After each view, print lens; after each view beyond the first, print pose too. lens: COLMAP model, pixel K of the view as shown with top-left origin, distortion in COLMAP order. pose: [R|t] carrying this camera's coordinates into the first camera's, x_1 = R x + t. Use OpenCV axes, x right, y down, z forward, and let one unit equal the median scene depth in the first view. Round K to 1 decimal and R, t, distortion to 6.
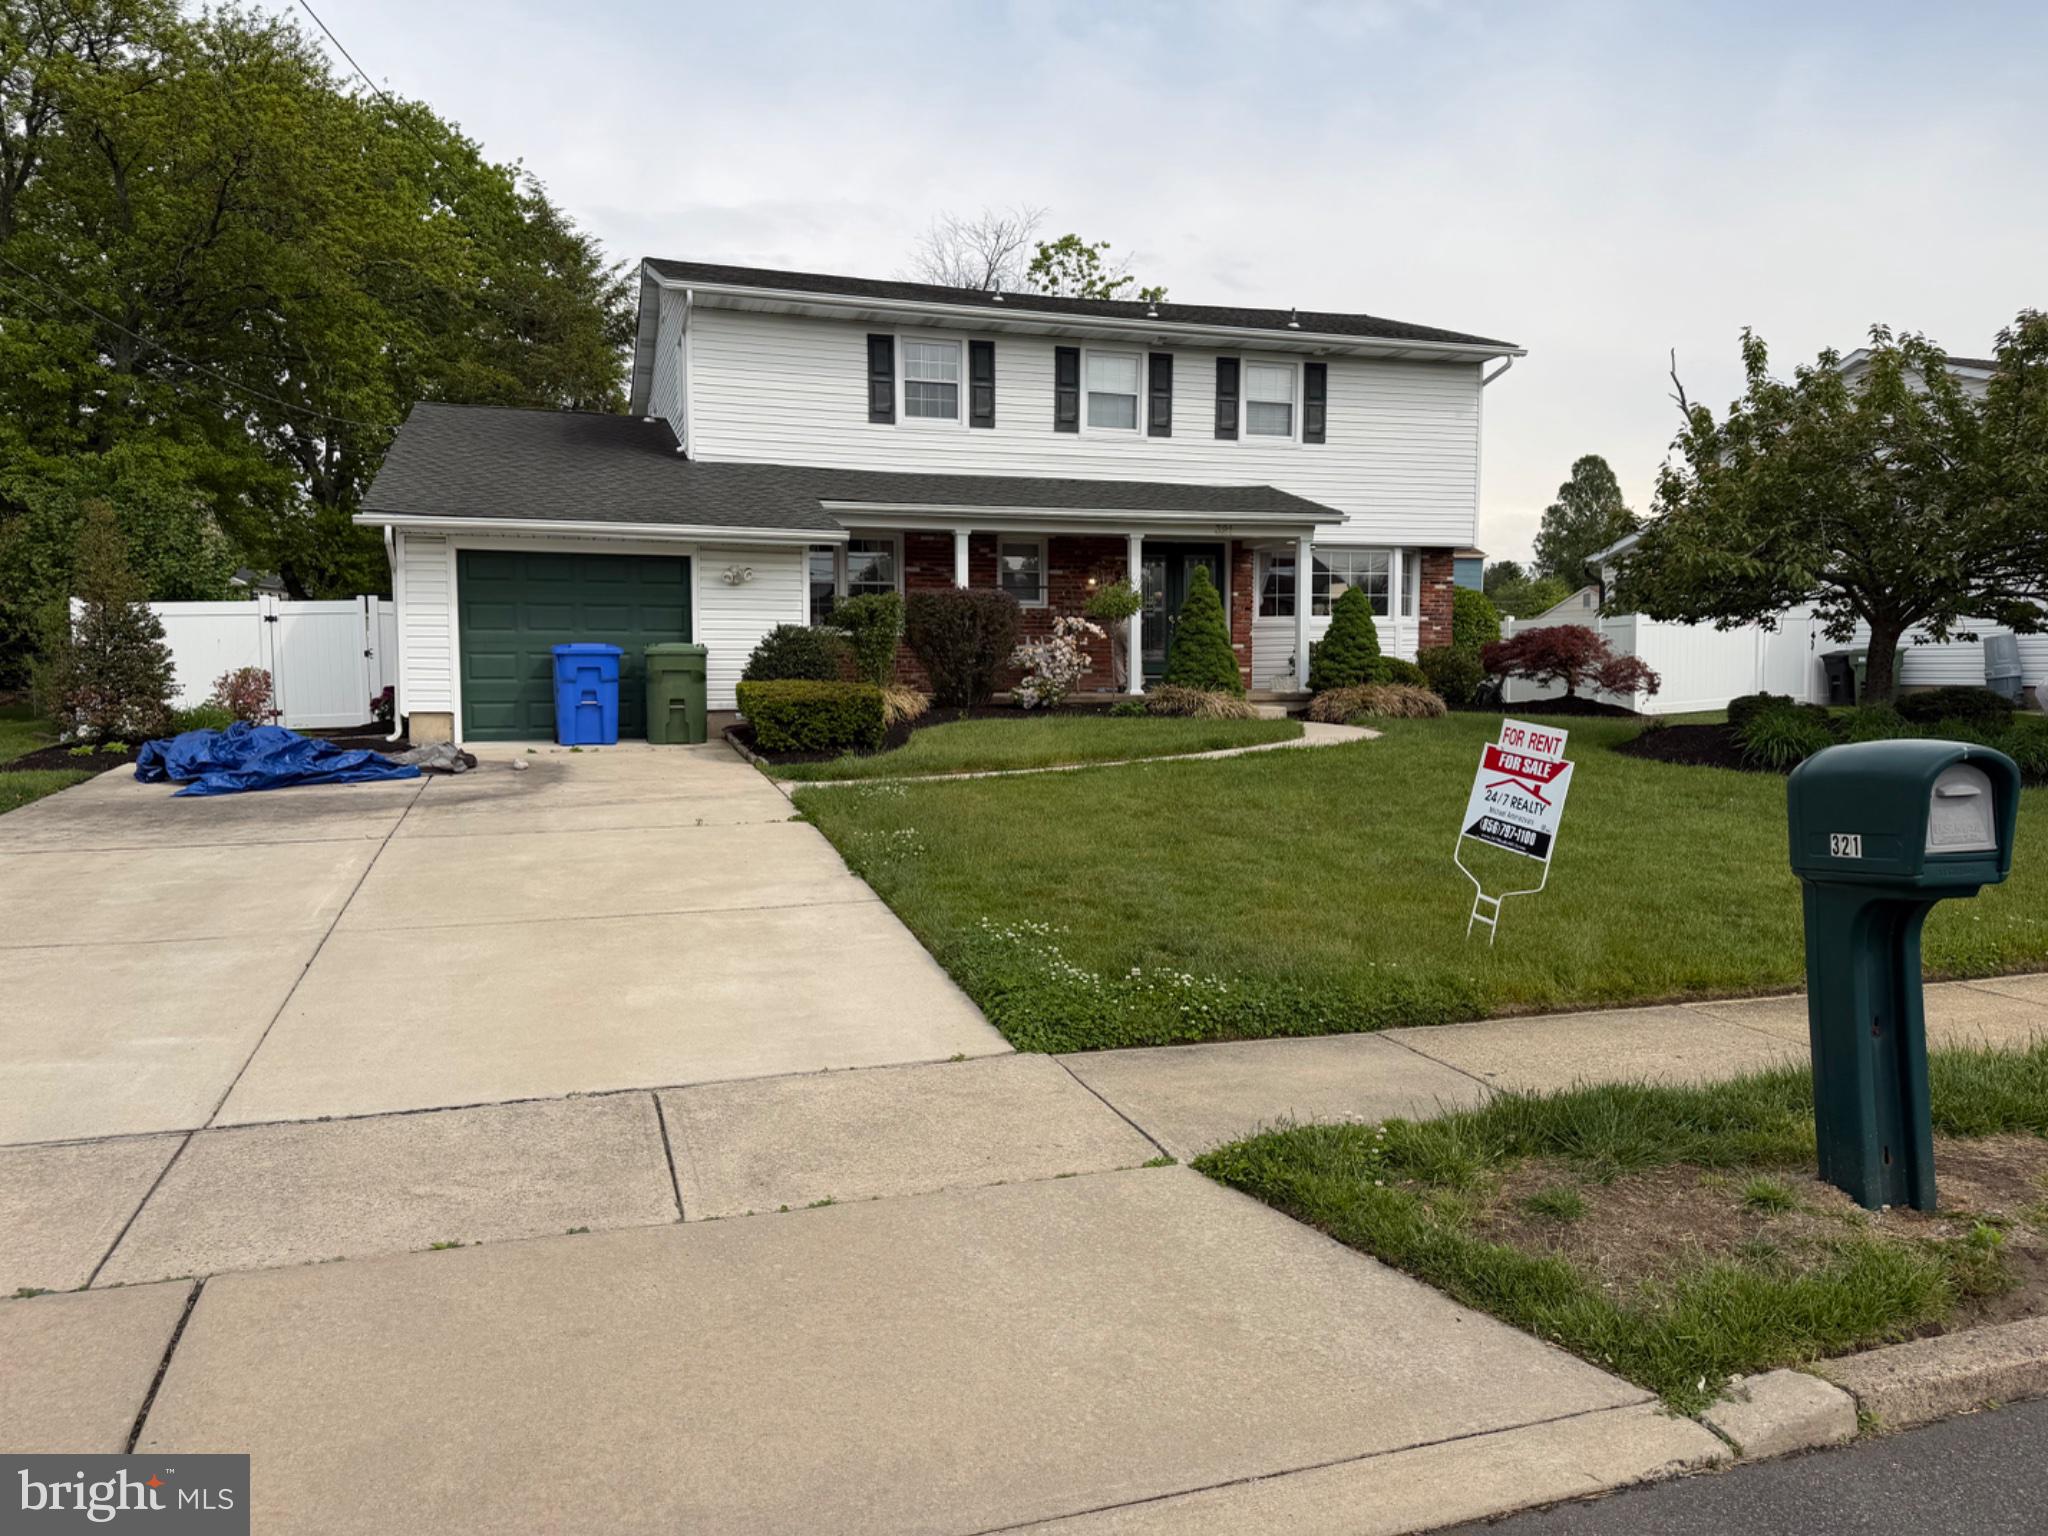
lens RADIAL K [[1452.6, 0, 1013.5], [0, 1452.6, 764.1], [0, 0, 1]] dist [0.025158, -0.027507]
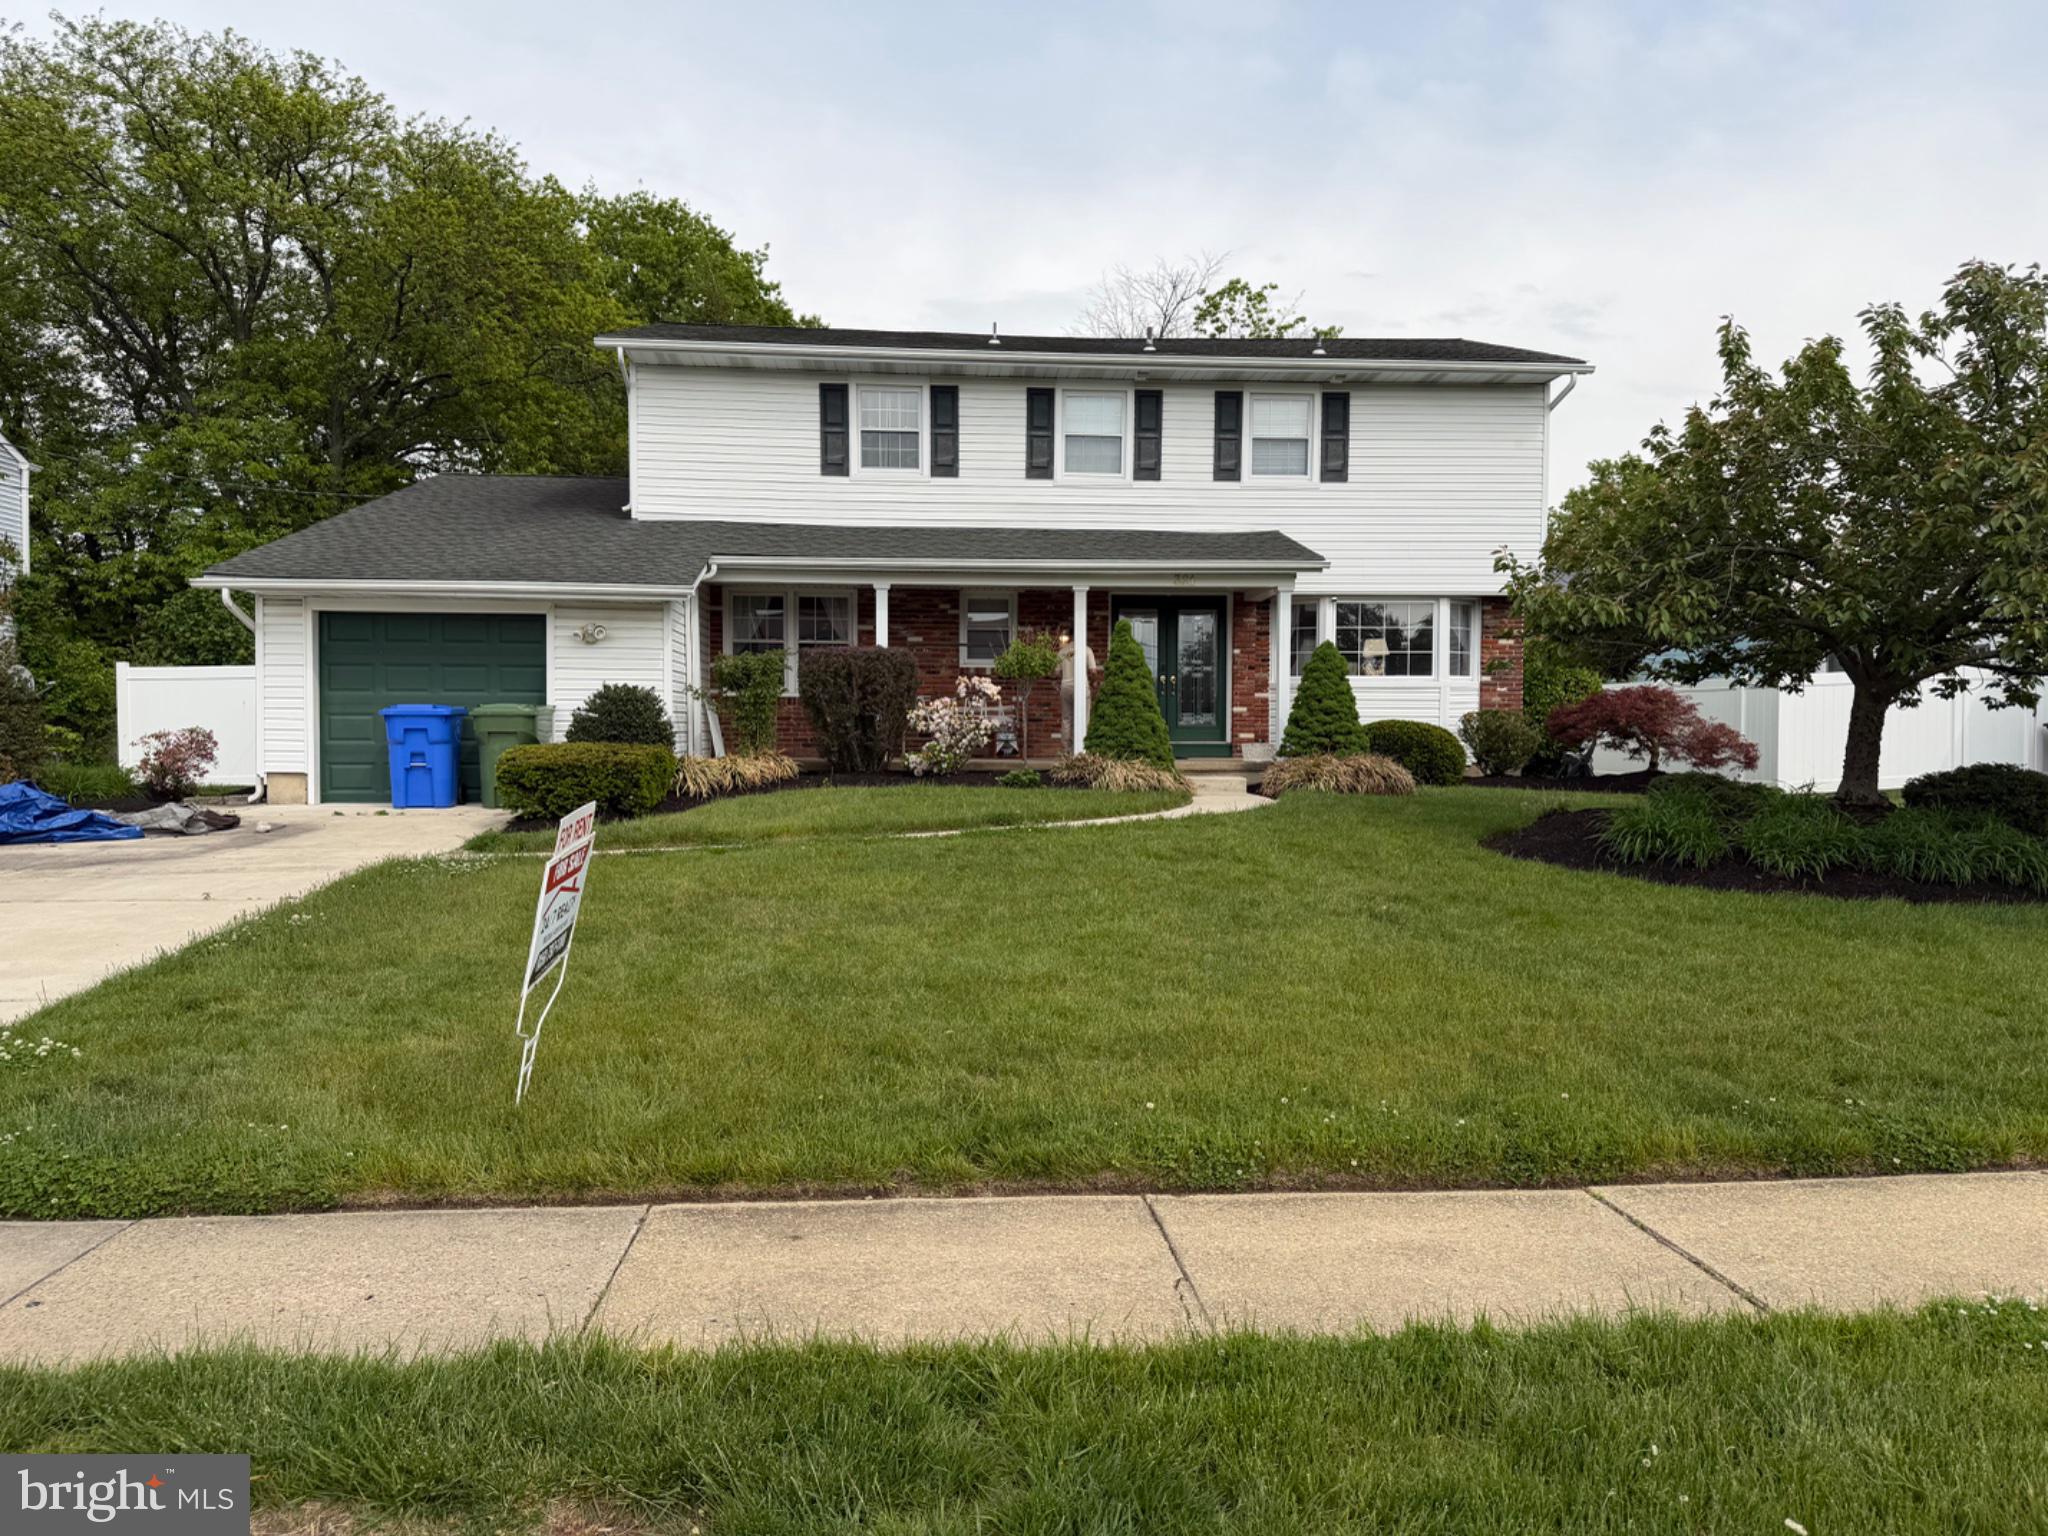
lens RADIAL K [[1452.6, 0, 1028.8], [0, 1452.6, 771.9], [0, 0, 1]] dist [0.025158, -0.027507]
pose [[0.972057, 0.012603, -0.234405, 0.257767], [-0.021517, 0.999138, -0.035508, -0.008583], [0.233756, 0.039559, 0.971490, 0.108982]]
